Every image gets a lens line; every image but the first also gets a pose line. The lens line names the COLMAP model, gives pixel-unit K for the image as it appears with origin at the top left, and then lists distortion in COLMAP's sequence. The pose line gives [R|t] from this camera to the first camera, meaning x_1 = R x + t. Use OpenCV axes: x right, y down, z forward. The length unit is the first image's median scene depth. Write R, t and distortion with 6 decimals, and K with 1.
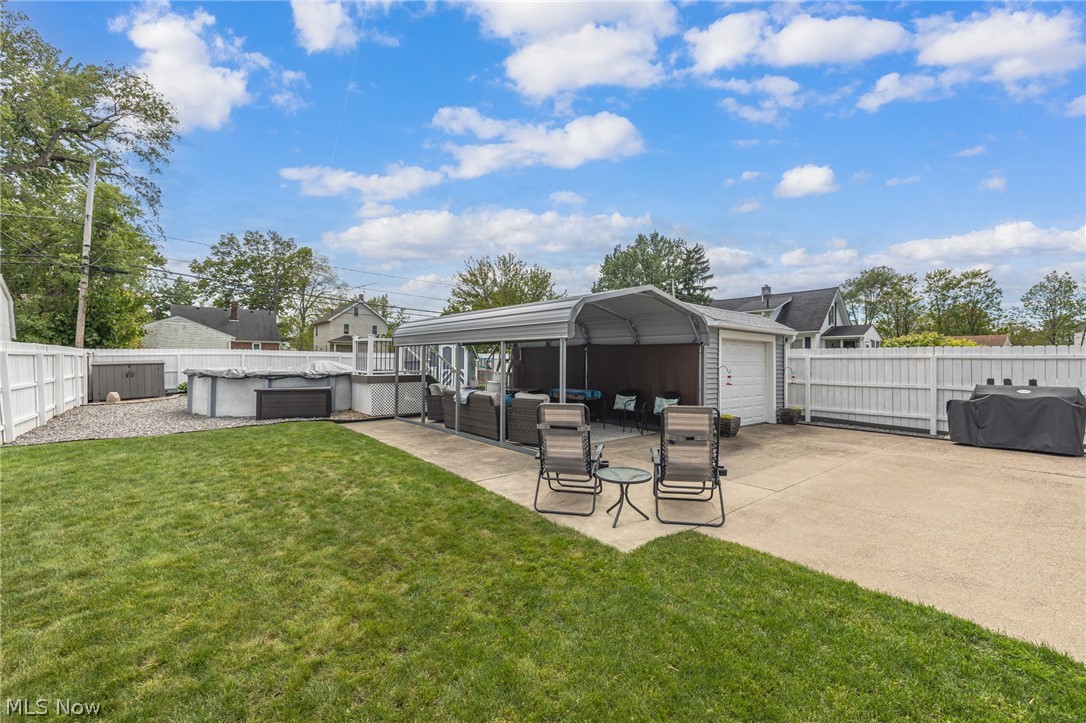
lens RADIAL K [[446.8, 0, 548.4], [0, 446.8, 358.8], [0, 0, 1]] dist [-0.002737, -0.000118]
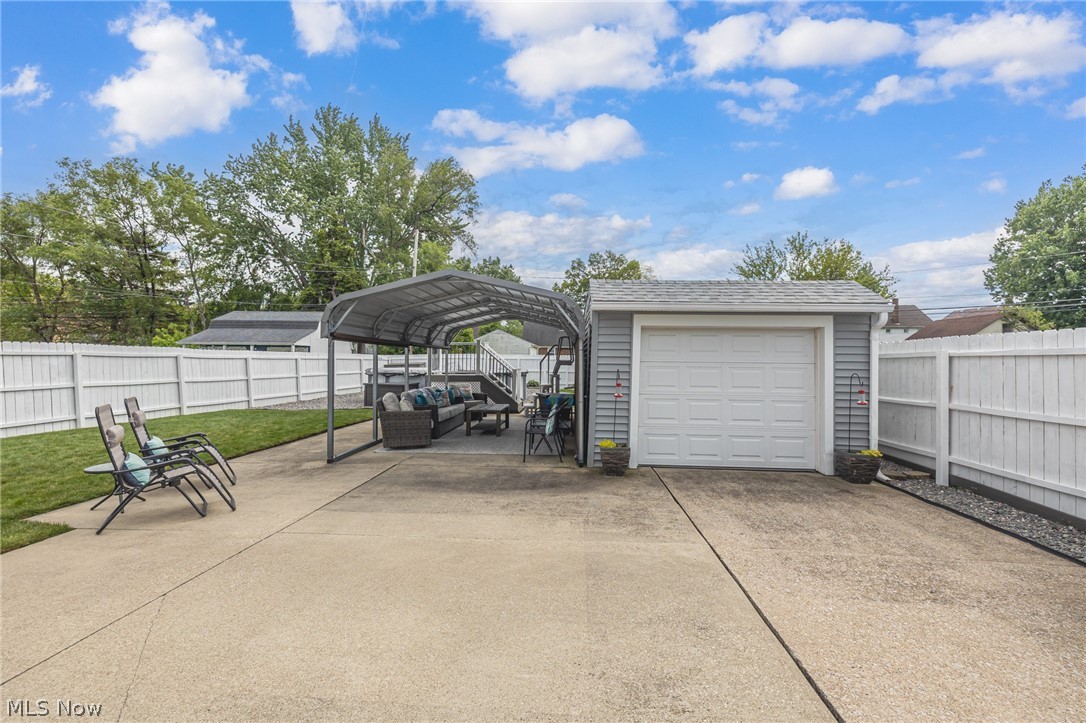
lens RADIAL K [[456.7, 0, 545.9], [0, 456.7, 349.9], [0, 0, 1]] dist [0.001737, 0.000061]
pose [[0.724132, -0.019610, -0.689383, 0.134632], [0.002083, 0.999653, -0.026247, 0.000961], [0.689658, 0.017570, 0.723922, 0.072879]]
